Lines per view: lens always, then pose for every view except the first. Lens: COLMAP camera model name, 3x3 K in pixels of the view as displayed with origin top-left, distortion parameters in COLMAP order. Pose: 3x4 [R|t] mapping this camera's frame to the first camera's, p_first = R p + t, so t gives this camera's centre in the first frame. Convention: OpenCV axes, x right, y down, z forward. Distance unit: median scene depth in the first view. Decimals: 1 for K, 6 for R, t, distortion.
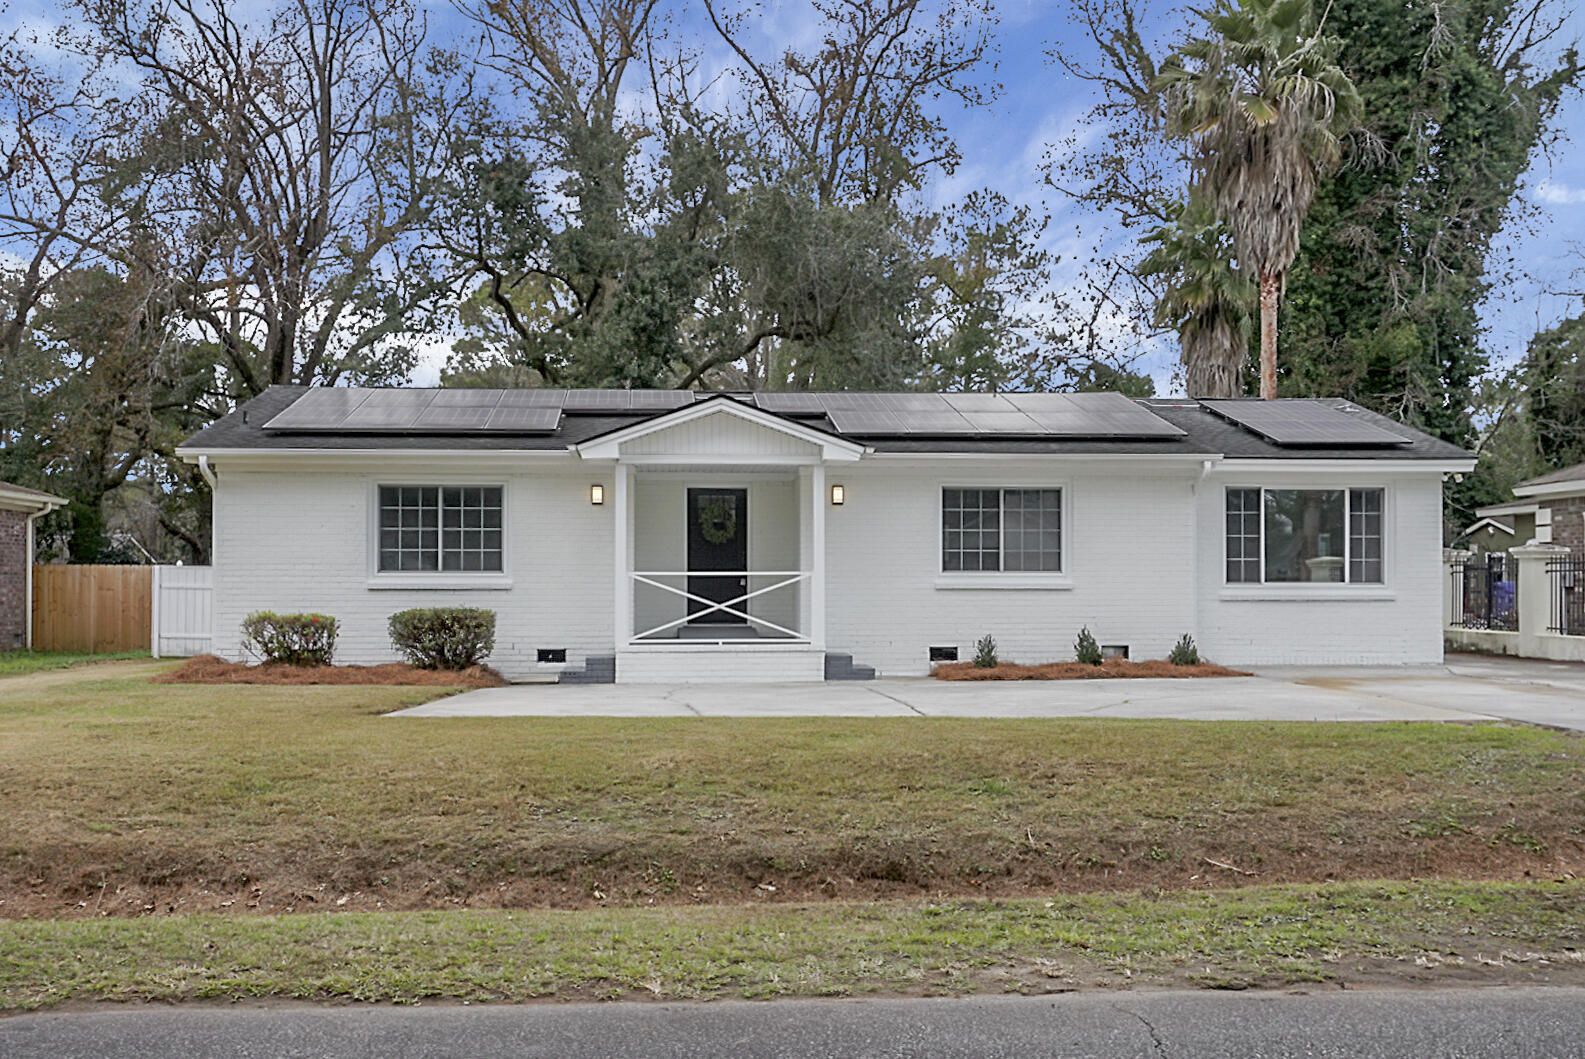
lens RADIAL K [[1467.5, 0, 759.9], [0, 1467.5, 543.0], [0, 0, 1]] dist [-0.004851, 0.000000]
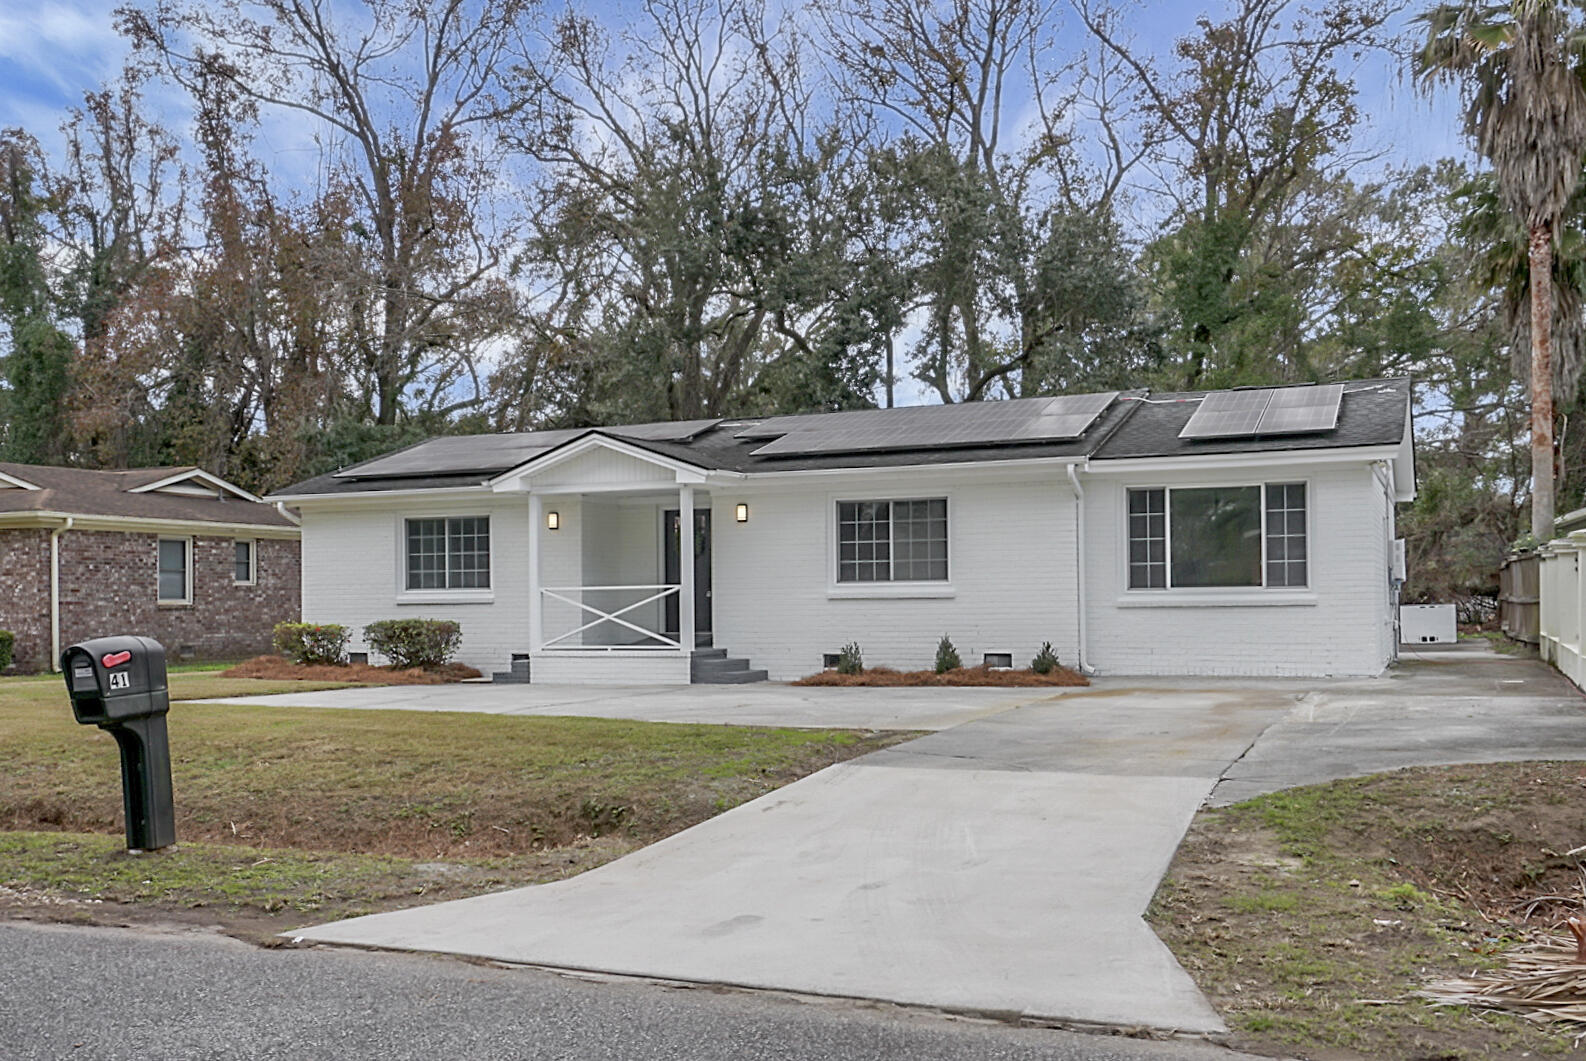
lens RADIAL K [[1468.5, 0, 807.1], [0, 1468.5, 562.8], [0, 0, 1]] dist [-0.004851, 0.000000]
pose [[0.891839, -0.021445, -0.451844, 0.575861], [0.026283, 0.999645, 0.004432, 0.000470], [0.451588, -0.015828, 0.892086, 0.055399]]
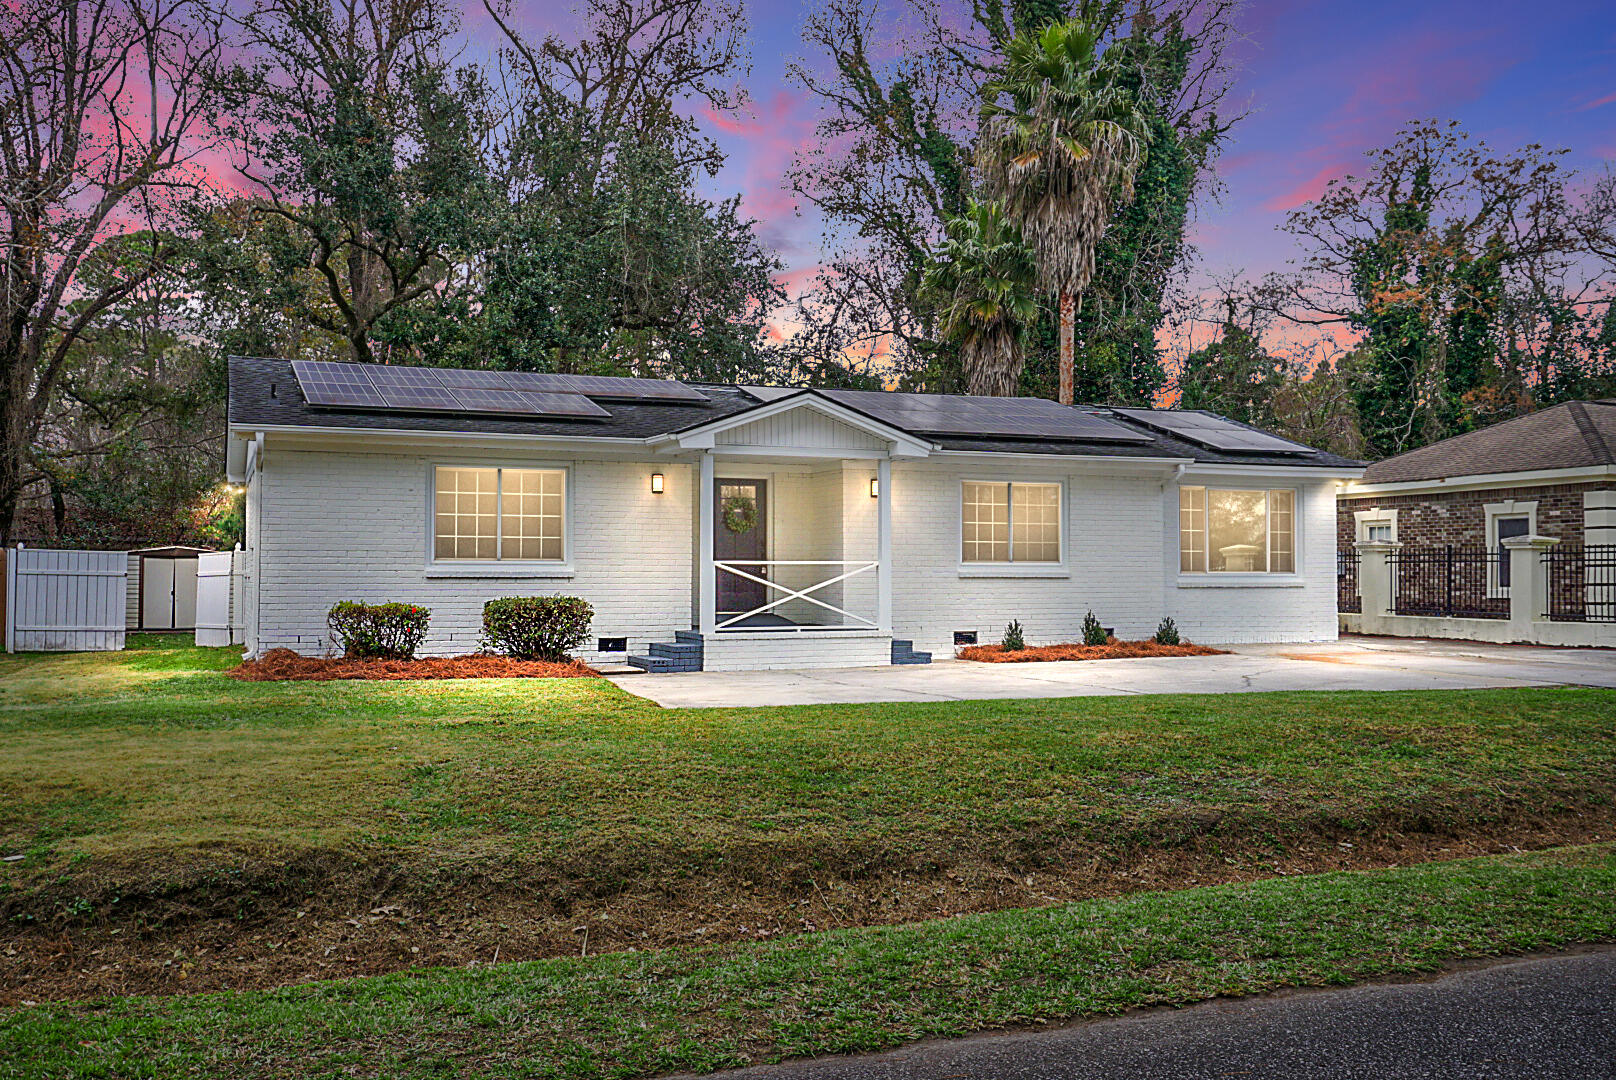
lens RADIAL K [[1453.6, 0, 794.8], [0, 1453.6, 509.9], [0, 0, 1]] dist [-0.020127, -0.010823]
pose [[0.948145, 0.015003, 0.317485, -0.328392], [-0.011070, 0.999838, -0.014190, -0.001583], [-0.317646, 0.009940, 0.948157, 0.031124]]
